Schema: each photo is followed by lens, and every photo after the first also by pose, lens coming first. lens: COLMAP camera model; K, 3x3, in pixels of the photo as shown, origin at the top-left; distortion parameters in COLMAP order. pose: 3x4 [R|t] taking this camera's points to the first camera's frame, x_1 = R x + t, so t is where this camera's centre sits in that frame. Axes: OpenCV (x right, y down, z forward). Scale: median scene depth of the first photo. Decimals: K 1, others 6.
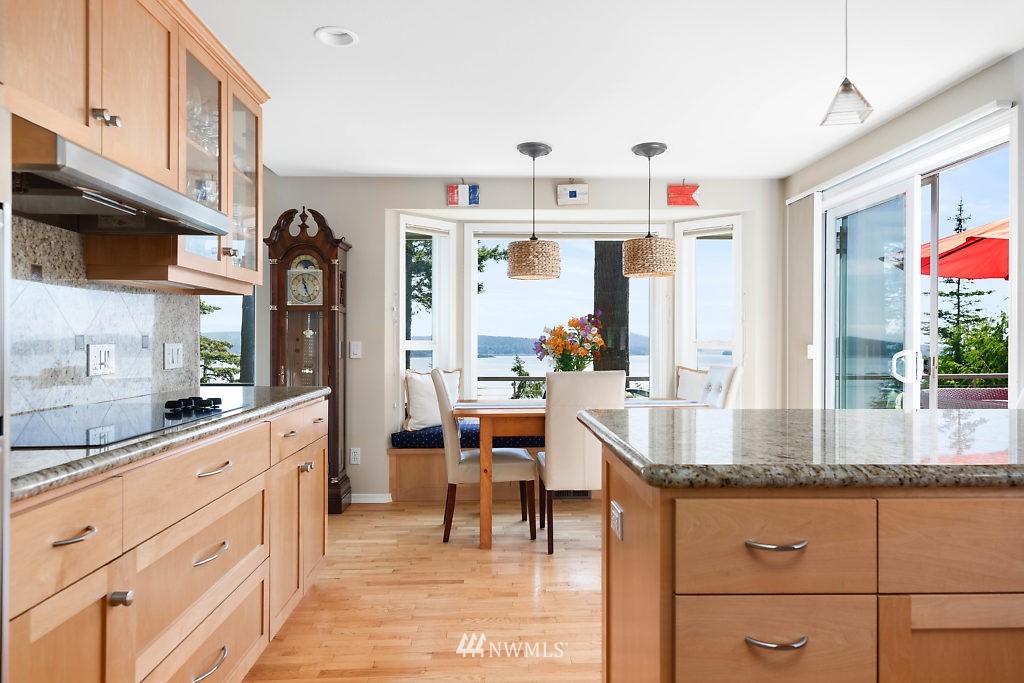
lens RADIAL K [[674.4, 0, 512.0], [0, 674.4, 341.5], [0, 0, 1]] dist [0.005634, 0.001015]
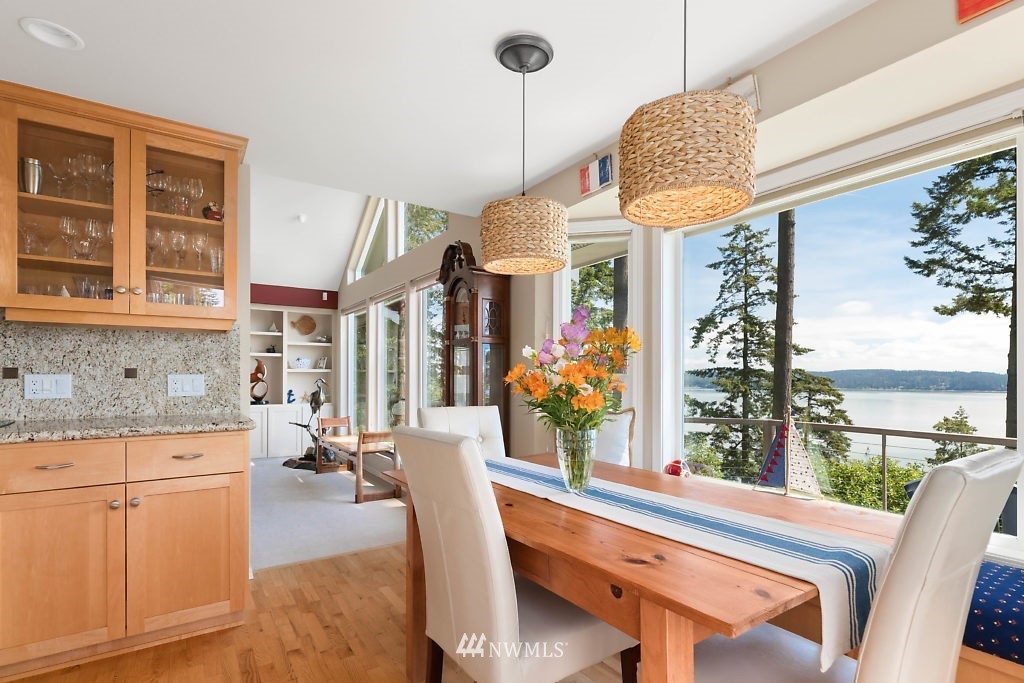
lens RADIAL K [[497.8, 0, 517.6], [0, 497.8, 375.0], [0, 0, 1]] dist [-0.001505, 0.000749]
pose [[0.532630, 0.001296, -0.846347, 0.342814], [-0.005237, 0.999985, -0.001764, 0.002067], [0.846332, 0.005372, 0.532629, 0.640797]]
